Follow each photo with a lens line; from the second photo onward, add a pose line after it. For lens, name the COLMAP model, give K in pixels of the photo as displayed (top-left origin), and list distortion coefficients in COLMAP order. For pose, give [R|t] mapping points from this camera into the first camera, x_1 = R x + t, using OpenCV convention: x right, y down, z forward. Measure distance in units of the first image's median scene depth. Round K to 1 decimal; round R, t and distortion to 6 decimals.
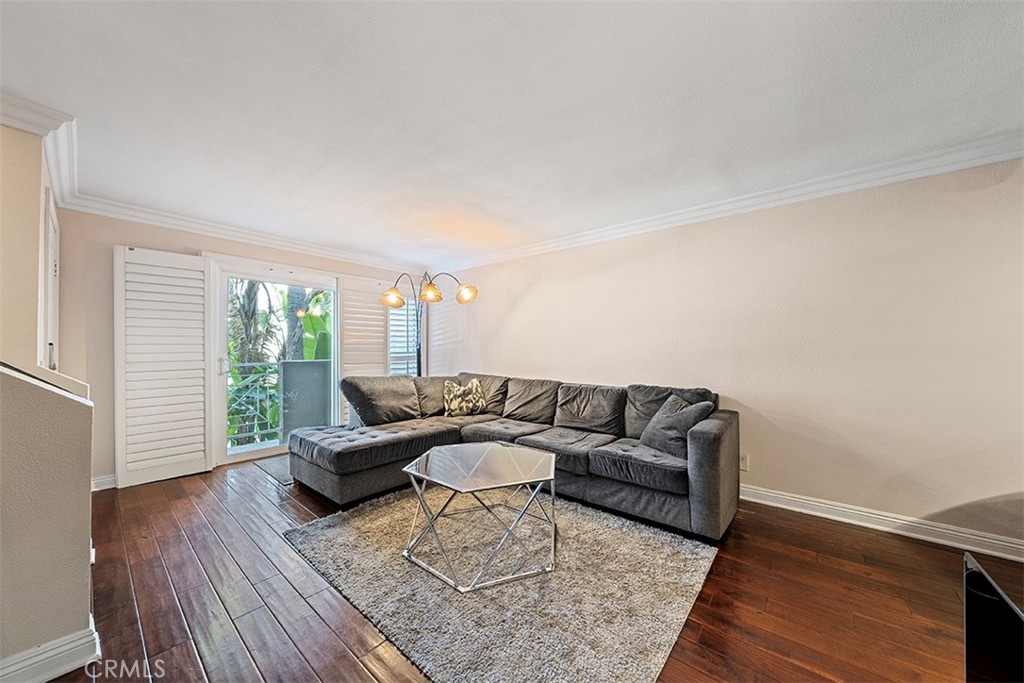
lens RADIAL K [[350.1, 0, 514.6], [0, 350.1, 347.0], [0, 0, 1]] dist [0.000189, 0.000017]
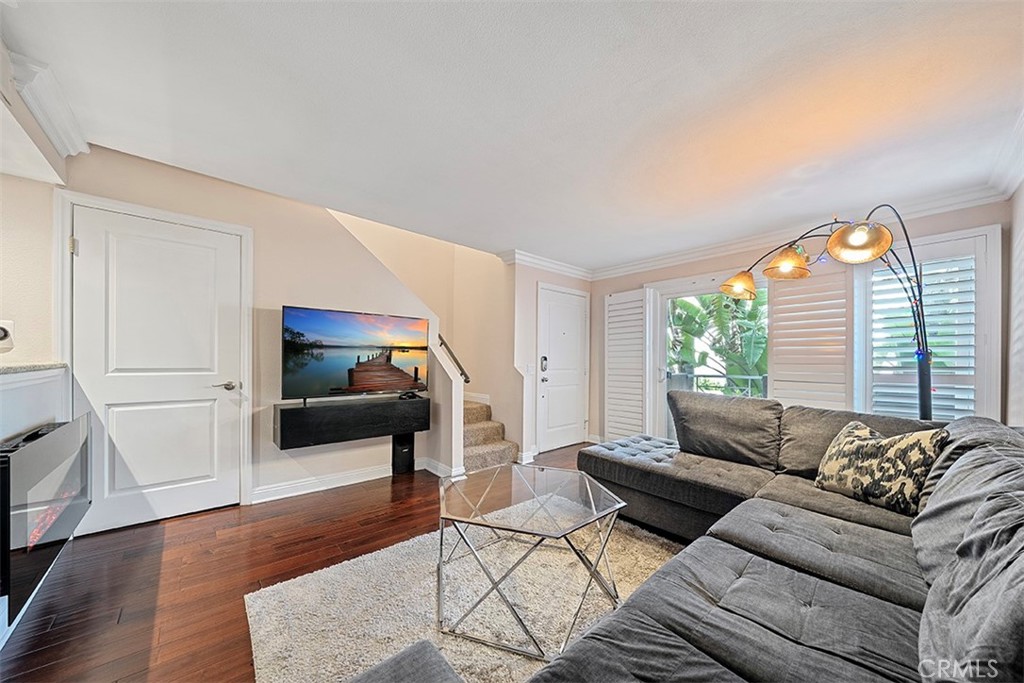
lens RADIAL K [[361.2, 0, 511.0], [0, 361.2, 362.8], [0, 0, 1]] dist [-0.001153, -0.000090]
pose [[-0.154493, 0.000513, -0.987994, 0.420314], [-0.006147, 0.999980, 0.001481, 0.014085], [0.987975, 0.006302, -0.154486, 0.620886]]
